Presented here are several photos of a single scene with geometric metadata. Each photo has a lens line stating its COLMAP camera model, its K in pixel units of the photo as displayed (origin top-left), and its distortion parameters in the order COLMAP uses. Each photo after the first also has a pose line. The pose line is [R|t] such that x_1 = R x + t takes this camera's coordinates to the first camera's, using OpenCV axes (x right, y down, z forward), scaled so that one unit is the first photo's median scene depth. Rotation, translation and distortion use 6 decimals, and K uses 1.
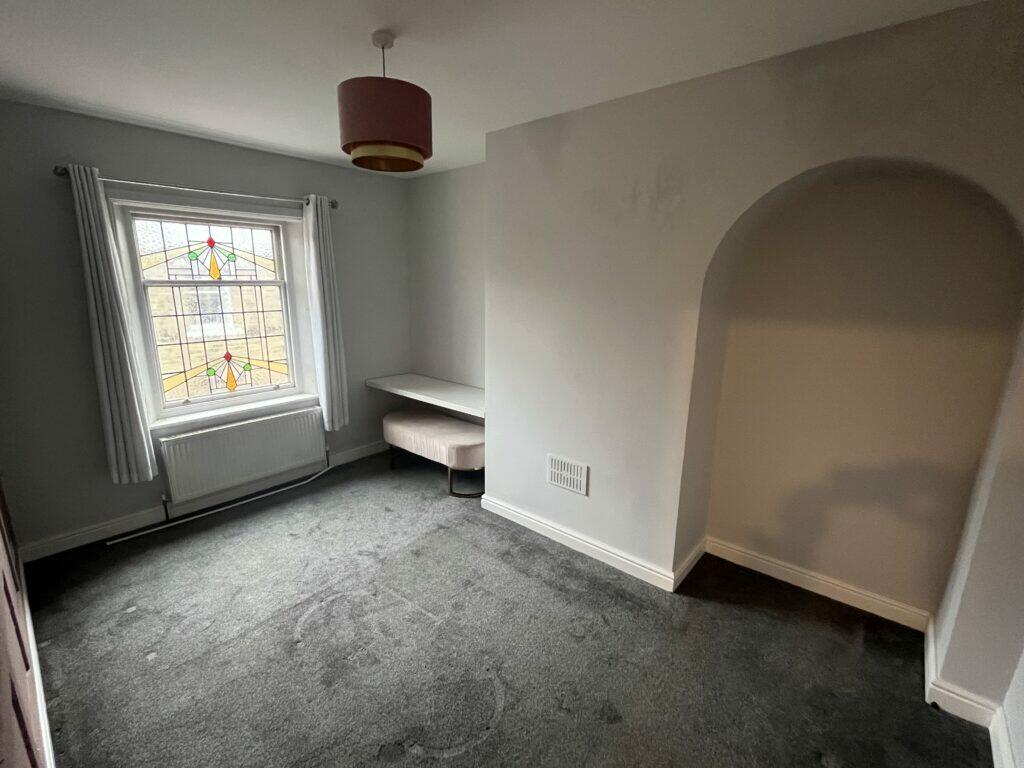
lens RADIAL K [[466.7, 0, 512.7], [0, 466.7, 386.8], [0, 0, 1]] dist [-0.000174, -0.000111]
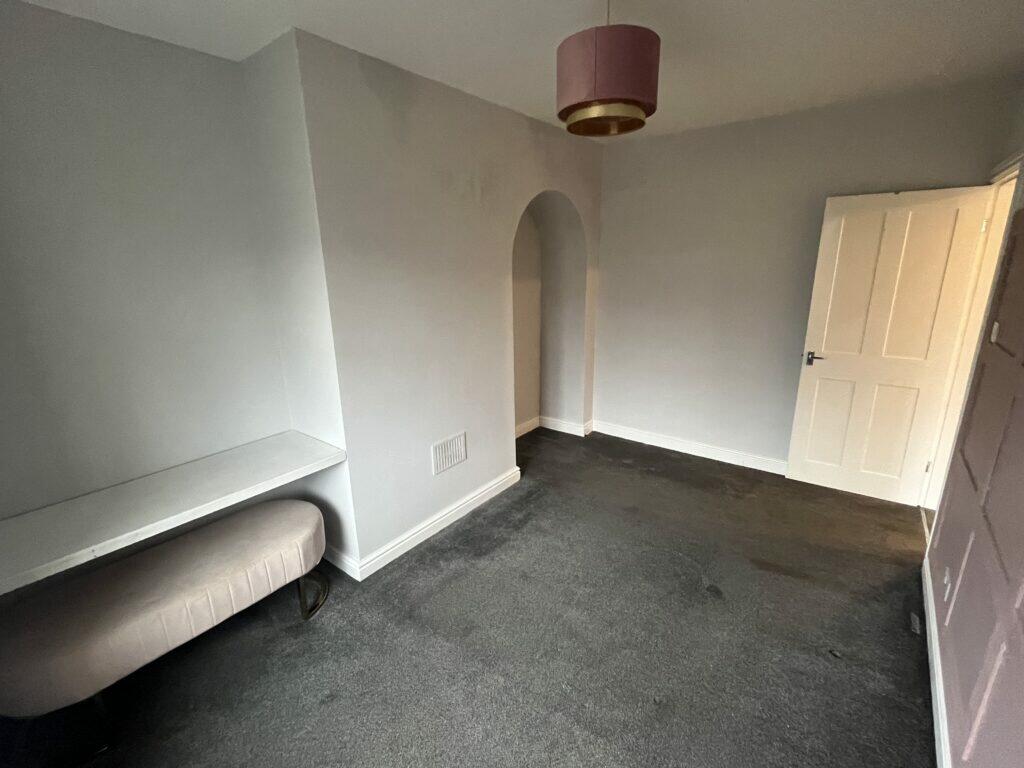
lens RADIAL K [[466.7, 0, 509.9], [0, 466.7, 375.4], [0, 0, 1]] dist [-0.000174, -0.000111]
pose [[-0.059986, -0.256081, 0.964792, -0.754962], [0.242669, 0.933795, 0.262941, -0.182906], [-0.968253, 0.249898, 0.006128, 0.767454]]
